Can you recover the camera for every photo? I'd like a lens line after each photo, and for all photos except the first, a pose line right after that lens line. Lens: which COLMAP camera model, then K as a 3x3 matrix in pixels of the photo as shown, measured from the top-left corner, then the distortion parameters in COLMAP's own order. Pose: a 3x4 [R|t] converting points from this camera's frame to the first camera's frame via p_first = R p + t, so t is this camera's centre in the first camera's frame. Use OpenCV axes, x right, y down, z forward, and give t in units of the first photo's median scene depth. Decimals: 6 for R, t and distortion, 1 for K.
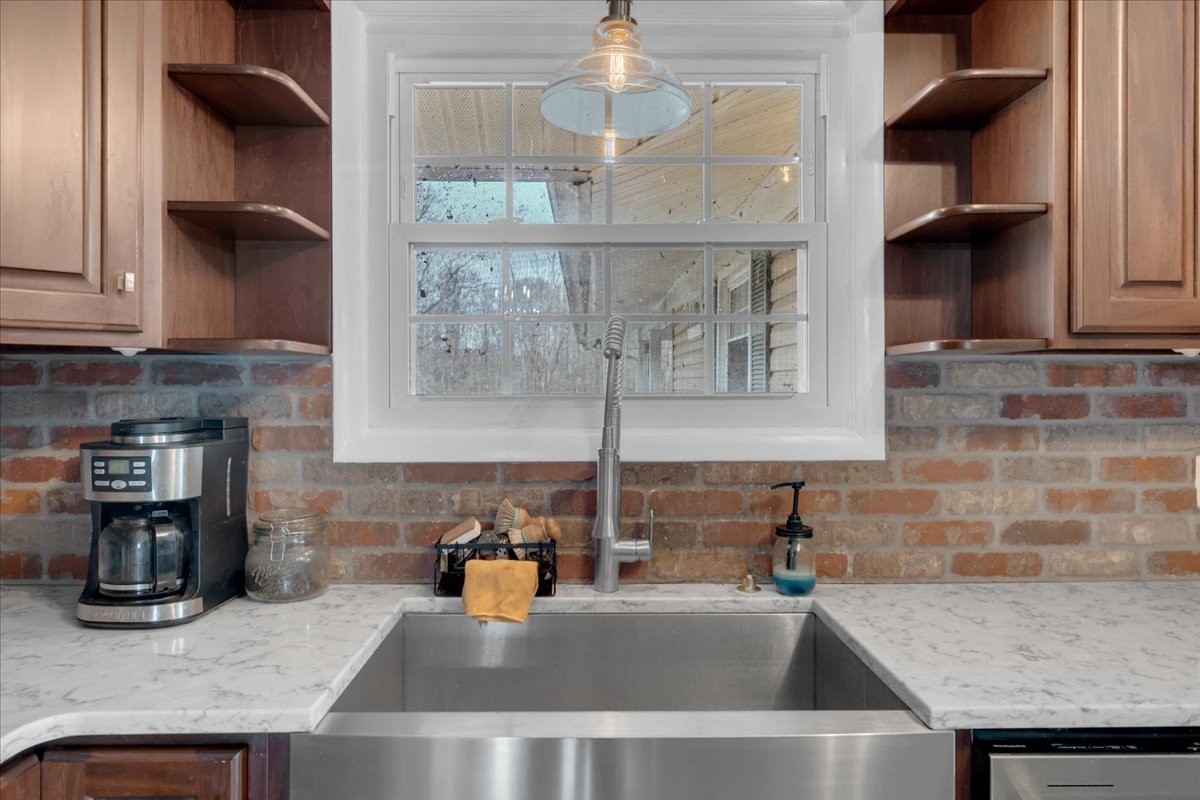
lens RADIAL K [[541.0, 0, 597.1], [0, 541.0, 390.3], [0, 0, 1]] dist [0.004657, -0.000533]
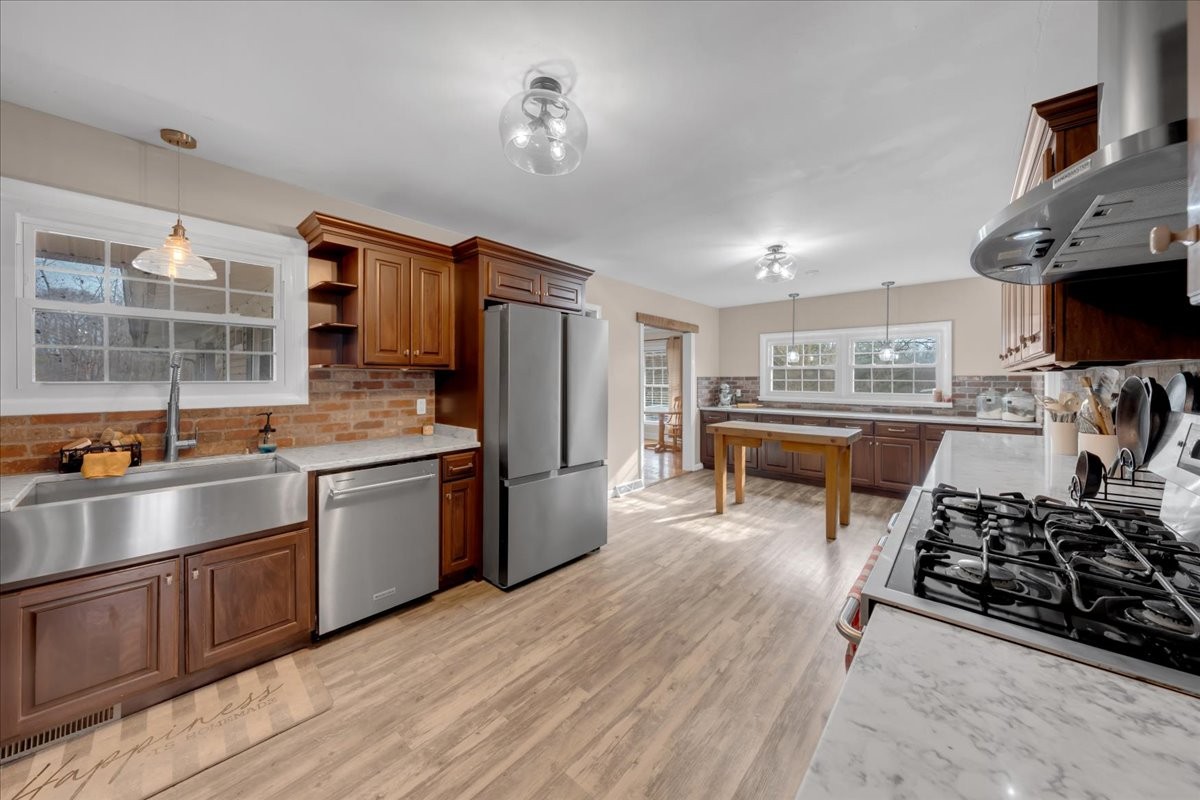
lens RADIAL K [[417.2, 0, 601.1], [0, 417.2, 379.0], [0, 0, 1]] dist [-0.002283, 0.000259]
pose [[0.674671, 0.002697, 0.738114, -0.060461], [0.001525, 0.999986, -0.005047, 0.007687], [-0.738117, 0.004531, 0.674657, -1.668468]]
